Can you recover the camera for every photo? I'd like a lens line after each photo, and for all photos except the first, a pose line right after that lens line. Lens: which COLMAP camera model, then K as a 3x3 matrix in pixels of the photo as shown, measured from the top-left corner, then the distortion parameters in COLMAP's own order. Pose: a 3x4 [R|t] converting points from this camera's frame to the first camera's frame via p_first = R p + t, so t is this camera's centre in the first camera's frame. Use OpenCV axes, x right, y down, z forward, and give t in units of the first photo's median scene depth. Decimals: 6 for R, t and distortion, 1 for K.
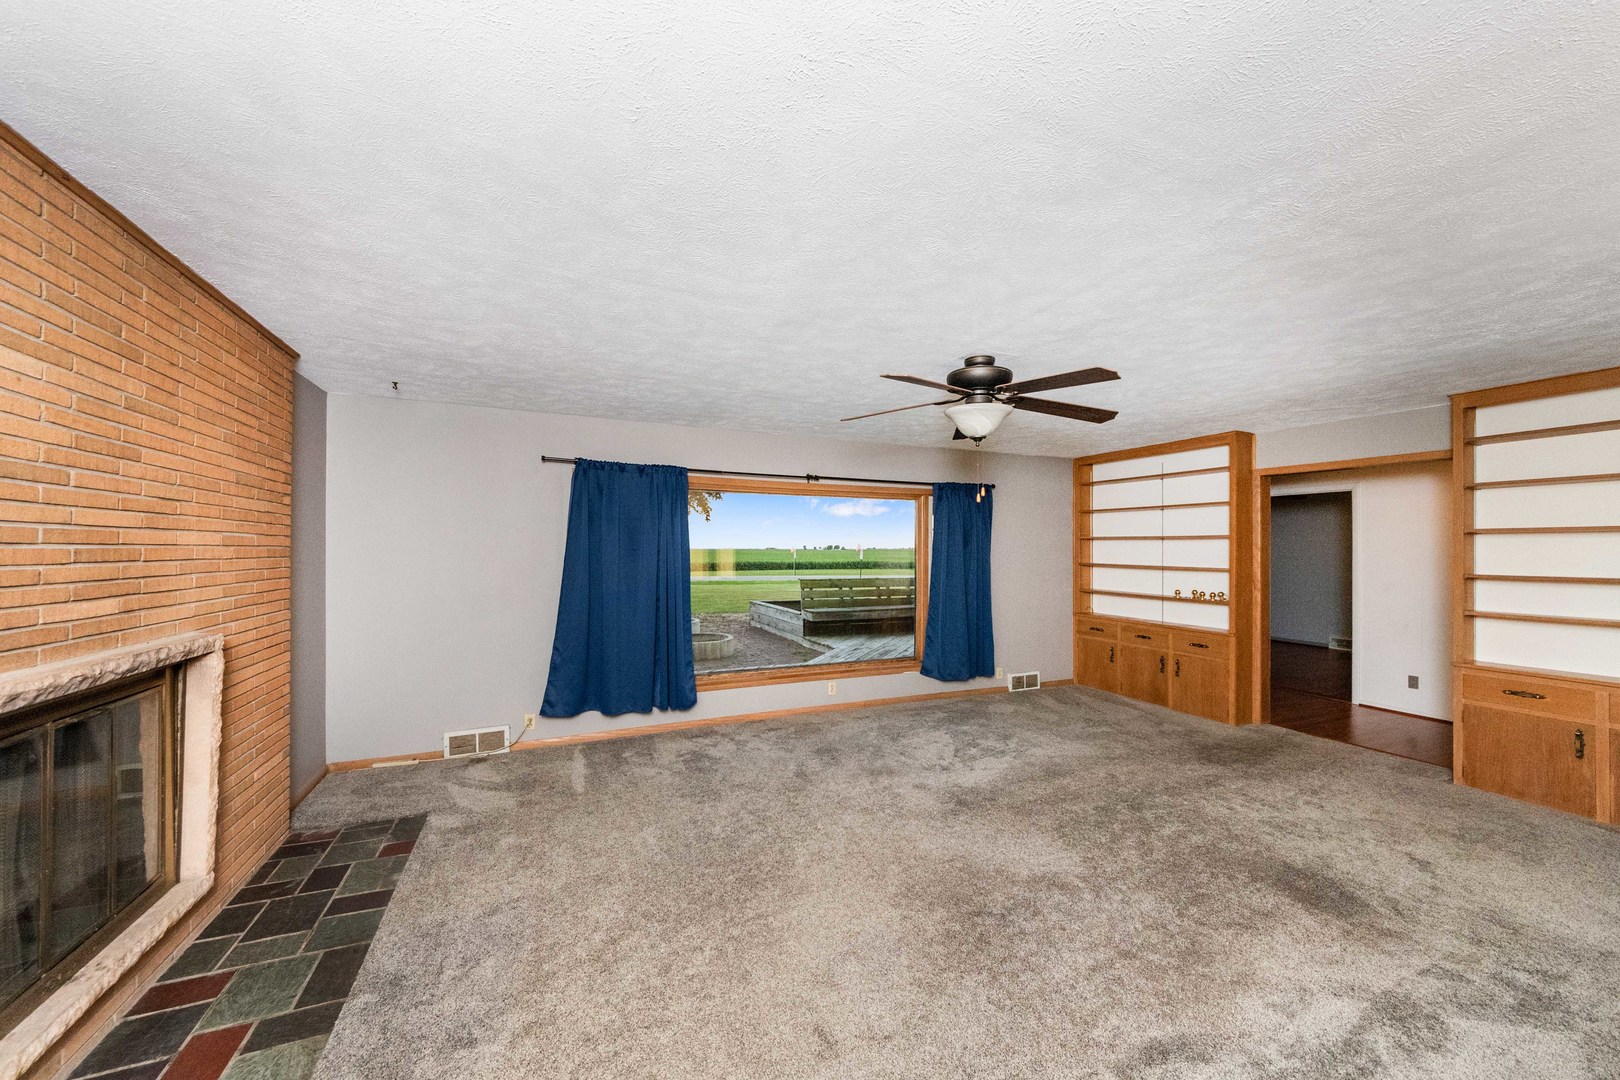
lens RADIAL K [[602.1, 0, 809.8], [0, 602.1, 558.0], [0, 0, 1]] dist [0.000065, -0.000078]
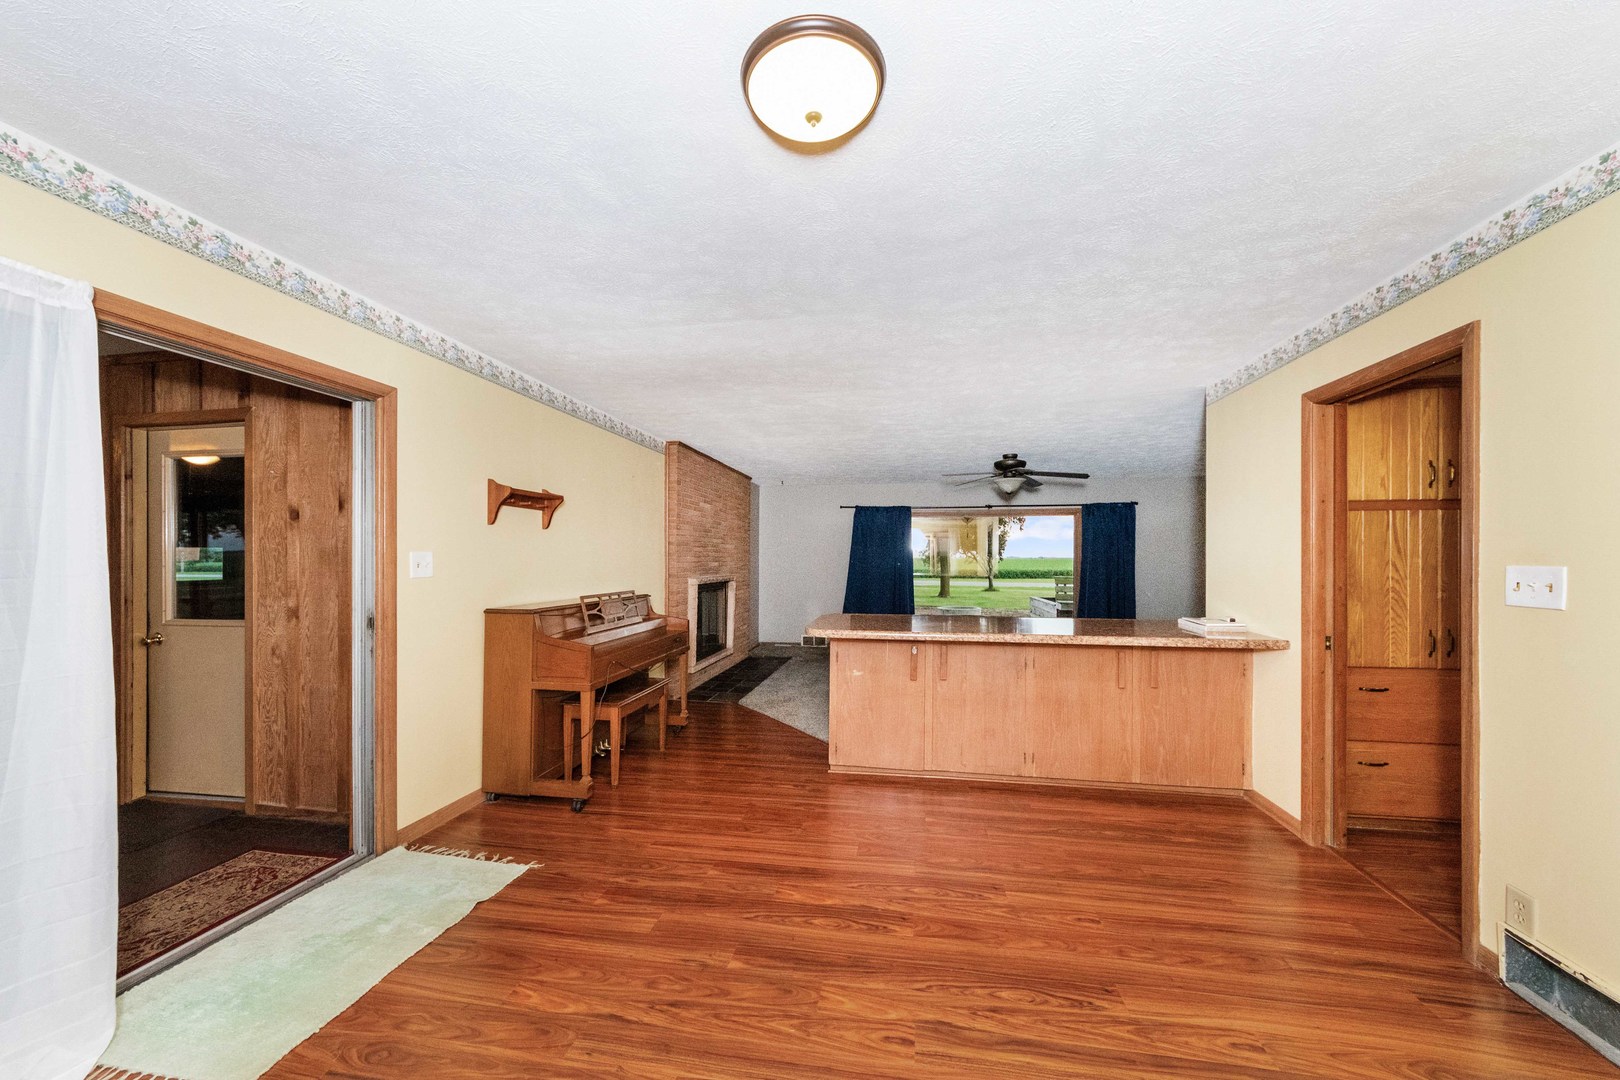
lens RADIAL K [[602.1, 0, 809.8], [0, 602.1, 558.0], [0, 0, 1]] dist [0.000065, -0.000078]
pose [[0.838738, -0.006430, -0.544498, 0.645392], [-0.002089, 0.999885, -0.015026, 0.045454], [0.544532, 0.013741, 0.838628, -0.865344]]
